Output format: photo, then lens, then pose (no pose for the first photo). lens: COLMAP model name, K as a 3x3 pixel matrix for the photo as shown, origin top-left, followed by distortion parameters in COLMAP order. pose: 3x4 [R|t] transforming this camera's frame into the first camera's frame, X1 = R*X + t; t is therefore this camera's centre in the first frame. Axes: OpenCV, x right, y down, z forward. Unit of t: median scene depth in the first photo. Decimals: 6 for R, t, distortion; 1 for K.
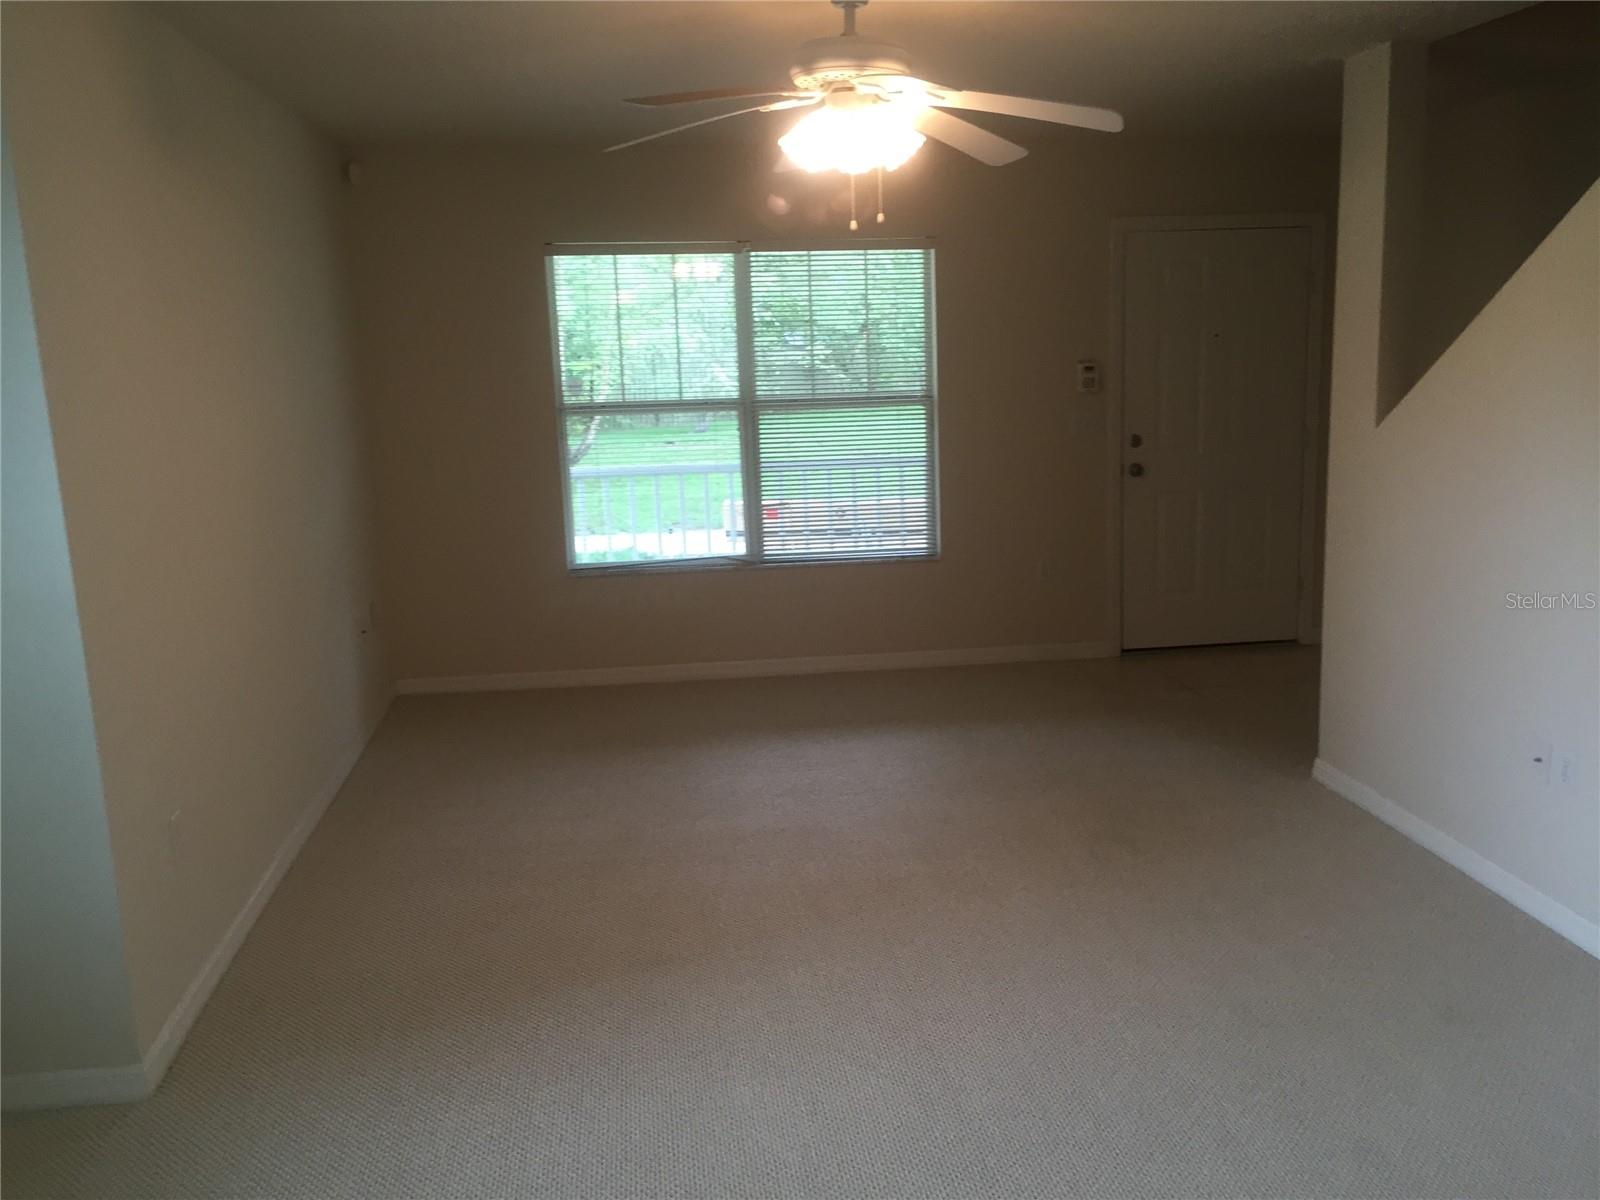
lens RADIAL K [[1386.1, 0, 800.0], [0, 1386.1, 600.0], [0, 0, 1]] dist [0.069727, -0.088313]
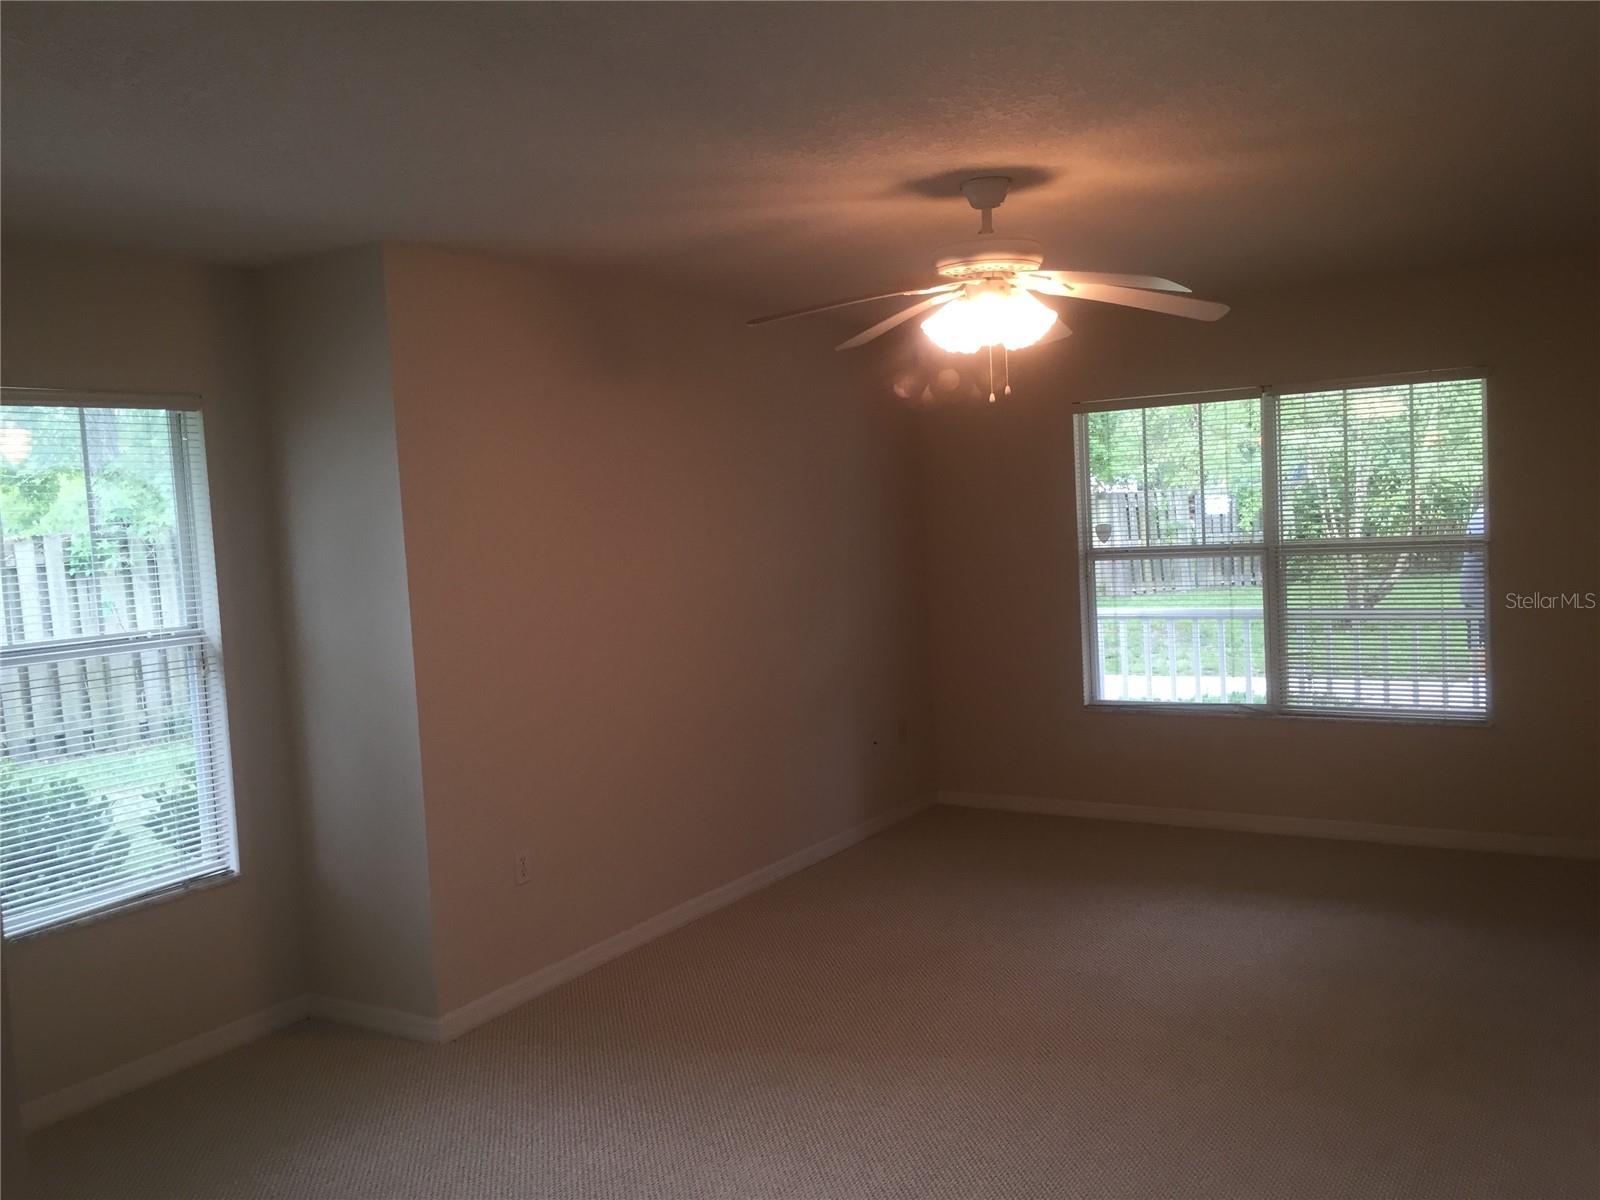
lens RADIAL K [[1386.1, 0, 800.0], [0, 1386.1, 600.0], [0, 0, 1]] dist [0.069727, -0.088313]
pose [[0.765710, 0.028911, -0.642536, 0.339616], [-0.088435, 0.994234, -0.060651, -0.017636], [0.637077, 0.103264, 0.763852, 0.049021]]
